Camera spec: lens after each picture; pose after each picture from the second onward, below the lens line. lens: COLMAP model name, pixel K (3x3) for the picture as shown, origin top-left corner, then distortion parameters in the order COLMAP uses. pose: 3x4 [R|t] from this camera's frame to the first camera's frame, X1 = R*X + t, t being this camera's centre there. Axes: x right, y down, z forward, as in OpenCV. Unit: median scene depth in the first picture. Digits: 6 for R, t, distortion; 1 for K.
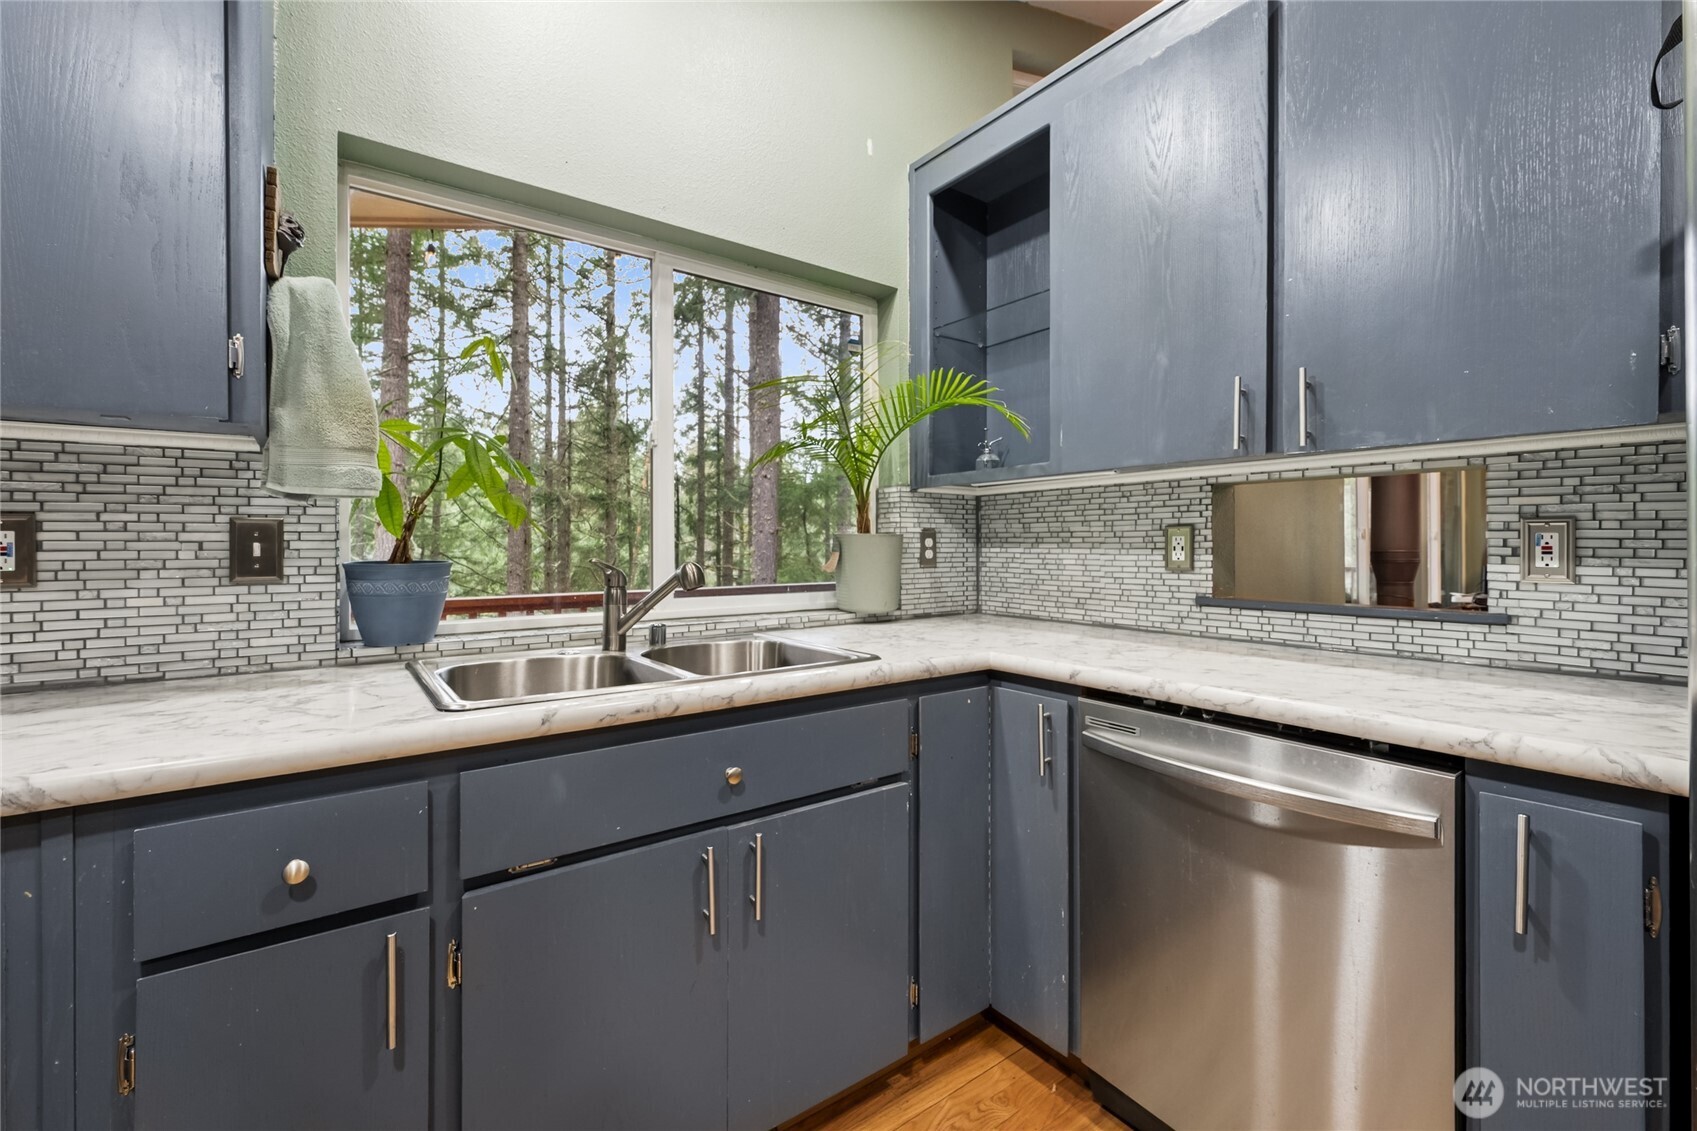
lens RADIAL K [[709.2, 0, 834.9], [0, 709.2, 543.9], [0, 0, 1]] dist [-0.002957, -0.000034]
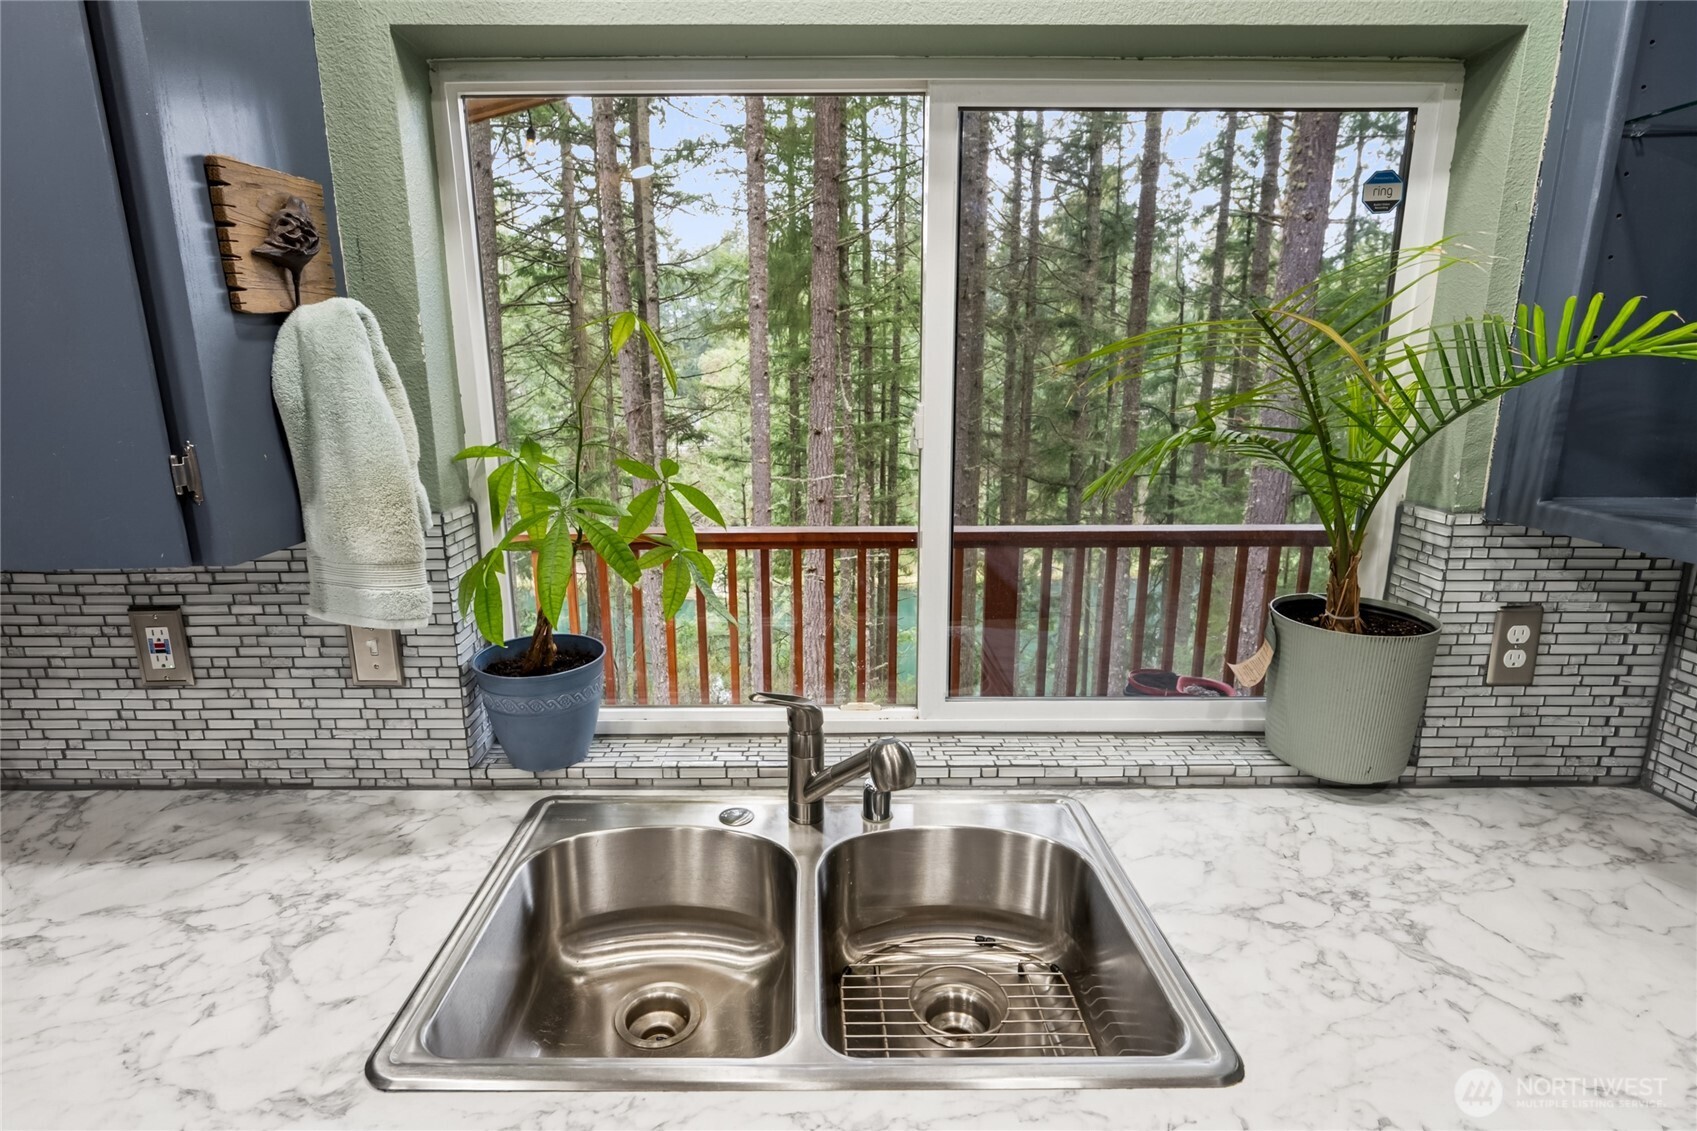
lens RADIAL K [[853.5, 0, 821.0], [0, 853.5, 565.1], [0, 0, 1]] dist [0.001799, -0.000664]
pose [[0.815198, 0.124975, -0.565538, 0.118056], [0.009651, 0.973376, 0.229013, -0.282364], [0.579102, -0.192149, 0.792288, 0.521665]]
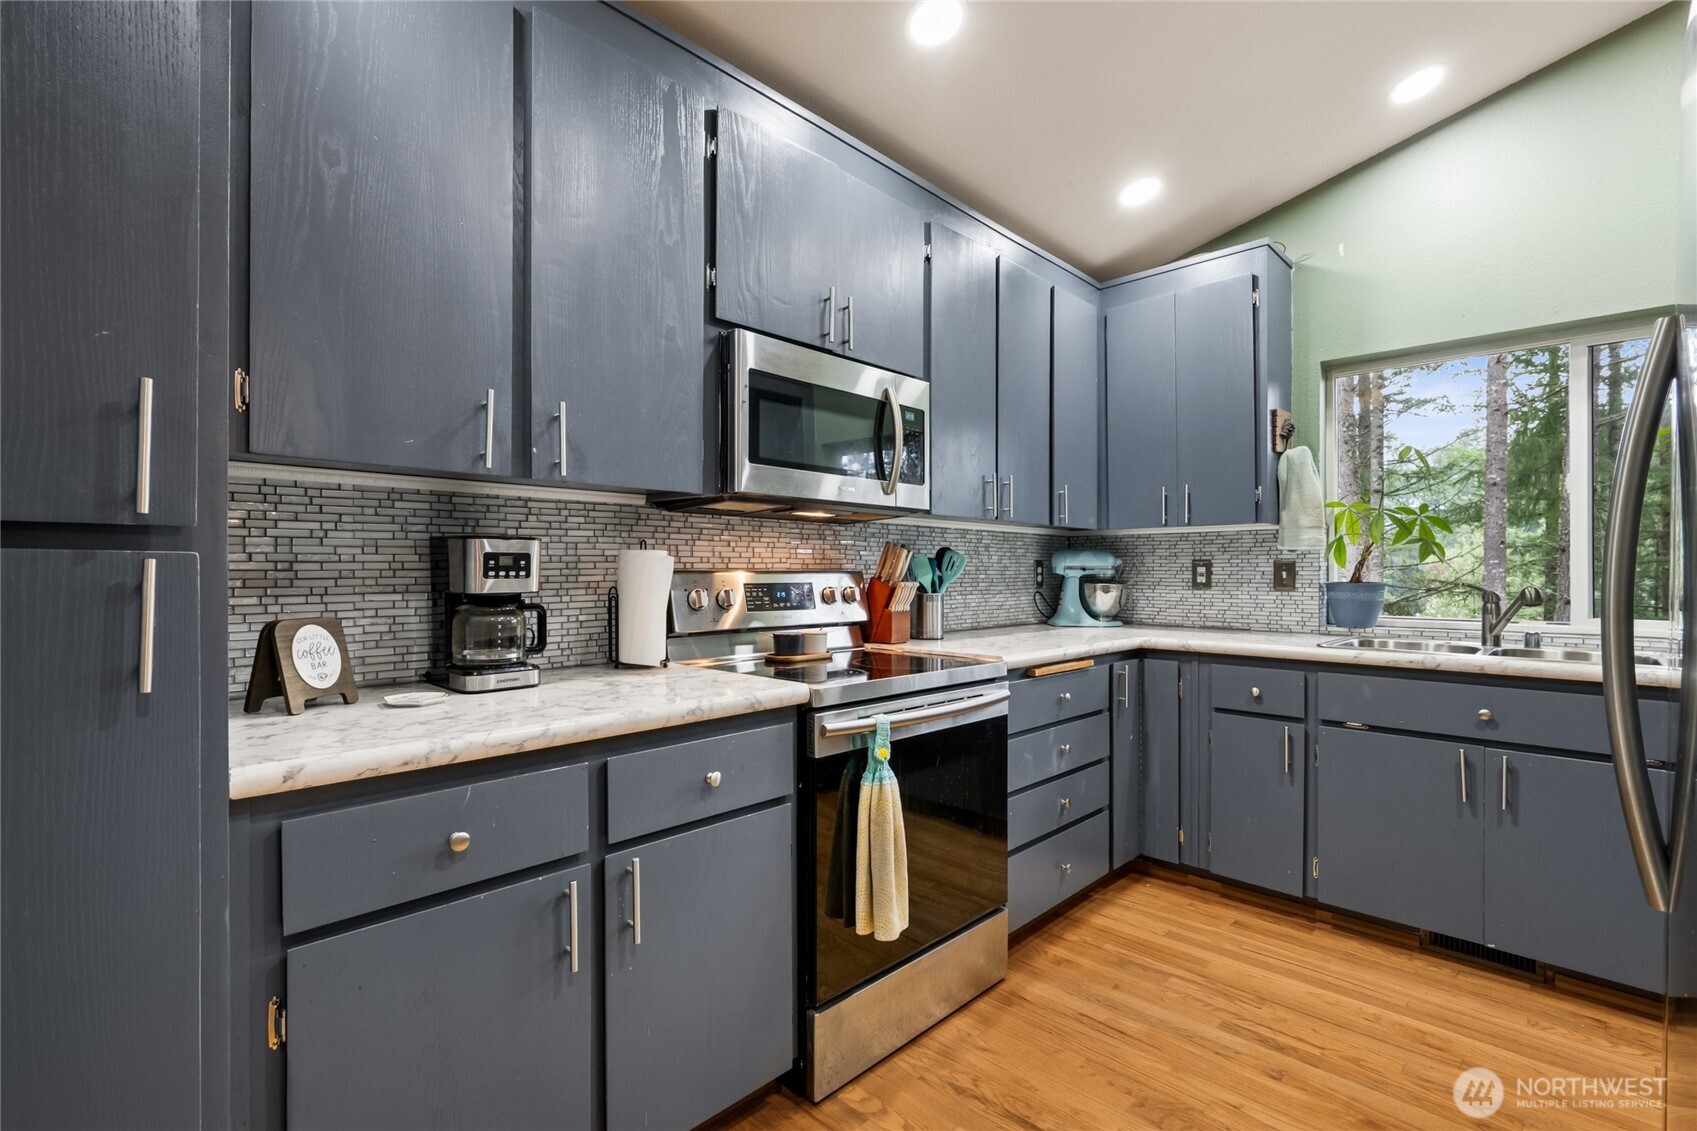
lens RADIAL K [[763.2, 0, 848.5], [0, 763.2, 565.5], [0, 0, 1]] dist [0.001813, 0.000216]
pose [[0.171182, -0.005408, -0.985225, 1.171905], [-0.001130, 0.999983, -0.005686, -0.005358], [0.985239, 0.002086, 0.171173, -0.659697]]
